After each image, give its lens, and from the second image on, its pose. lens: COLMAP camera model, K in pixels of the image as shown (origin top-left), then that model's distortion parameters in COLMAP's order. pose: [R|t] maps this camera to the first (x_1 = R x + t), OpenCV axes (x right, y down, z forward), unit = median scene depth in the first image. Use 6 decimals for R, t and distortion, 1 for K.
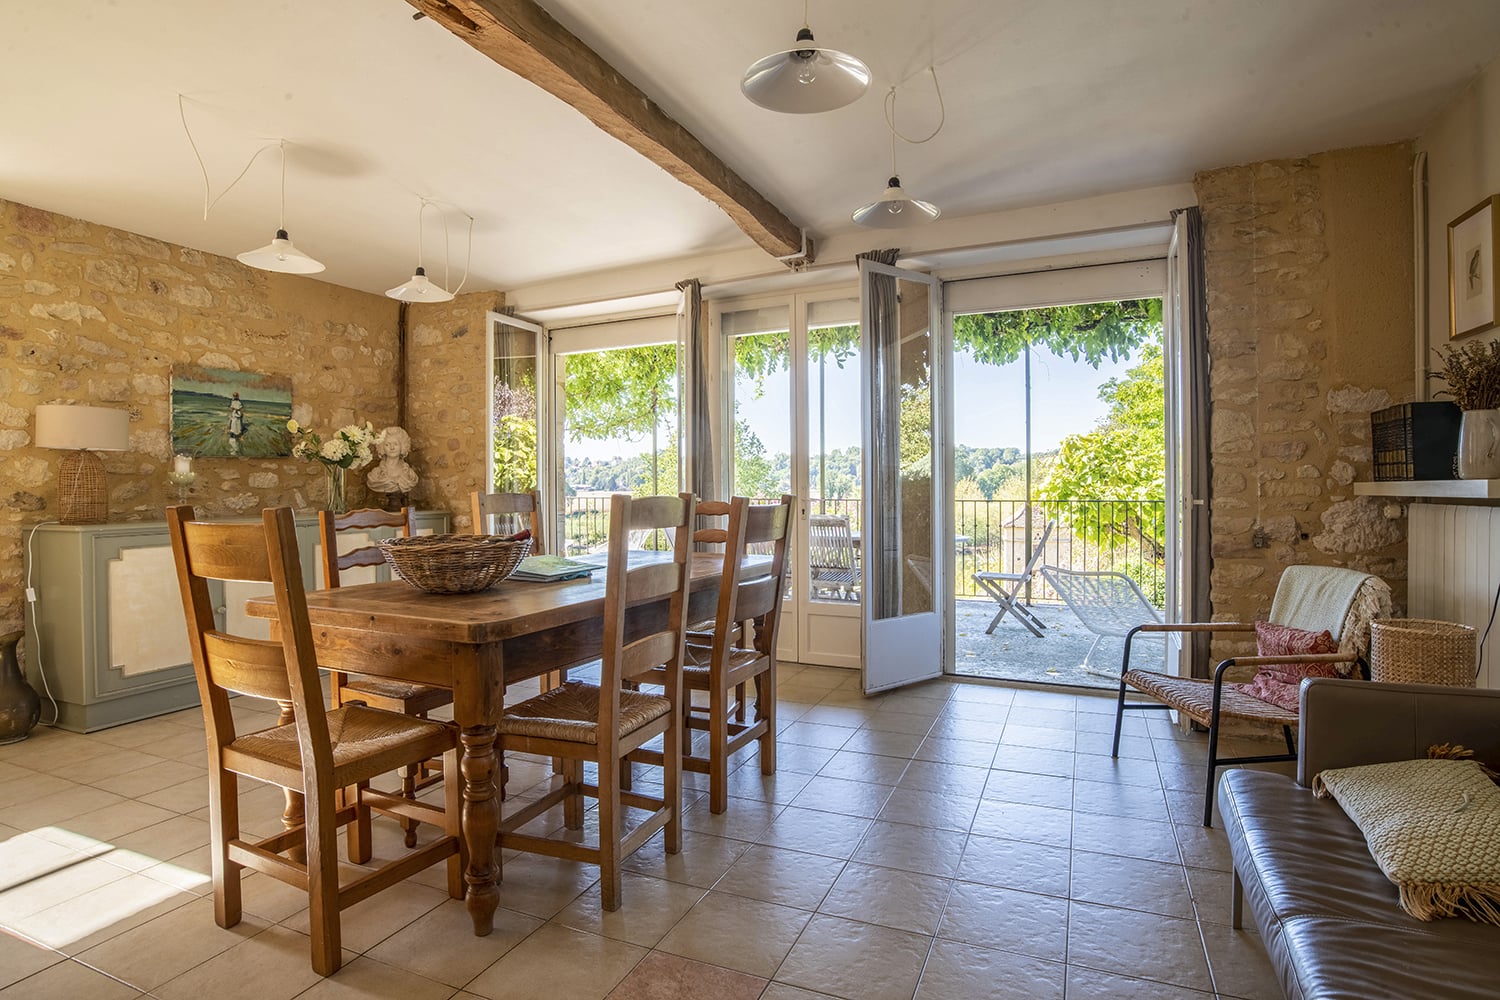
lens RADIAL K [[754.2, 0, 758.8], [0, 754.2, 498.1], [0, 0, 1]] dist [-0.039299, 0.000360]
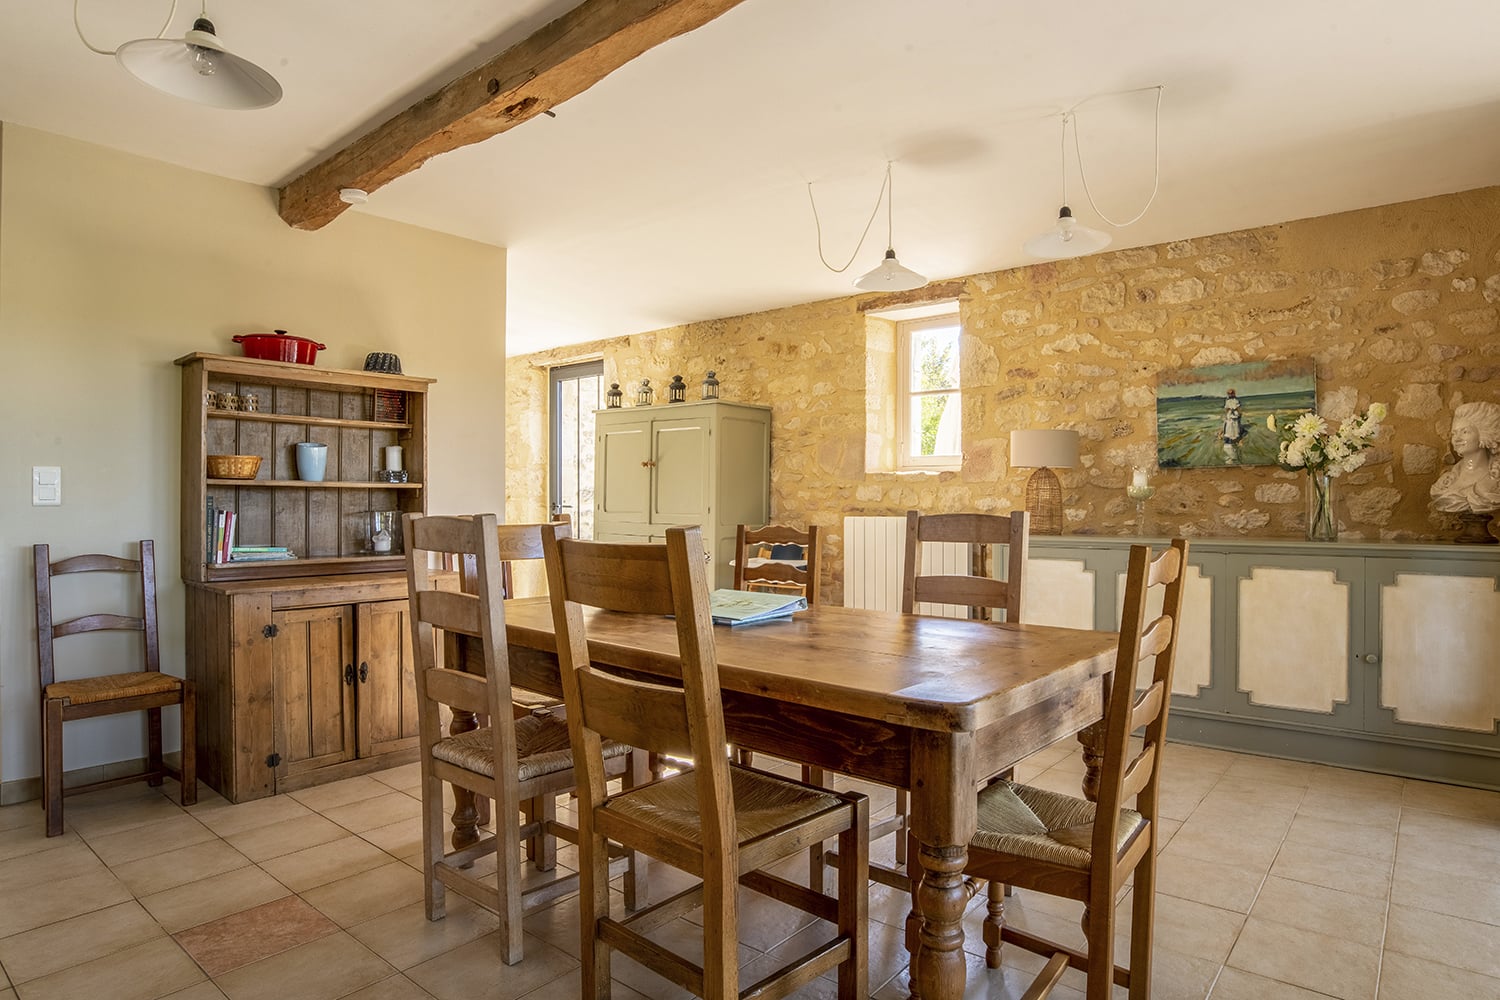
lens RADIAL K [[841.6, 0, 755.9], [0, 841.6, 499.5], [0, 0, 1]] dist [-0.037058, -0.002167]
pose [[-0.265957, 0.006932, -0.963960, 0.355244], [-0.013651, 0.999847, 0.010957, -0.021350], [0.963888, 0.016073, -0.265822, 0.750016]]
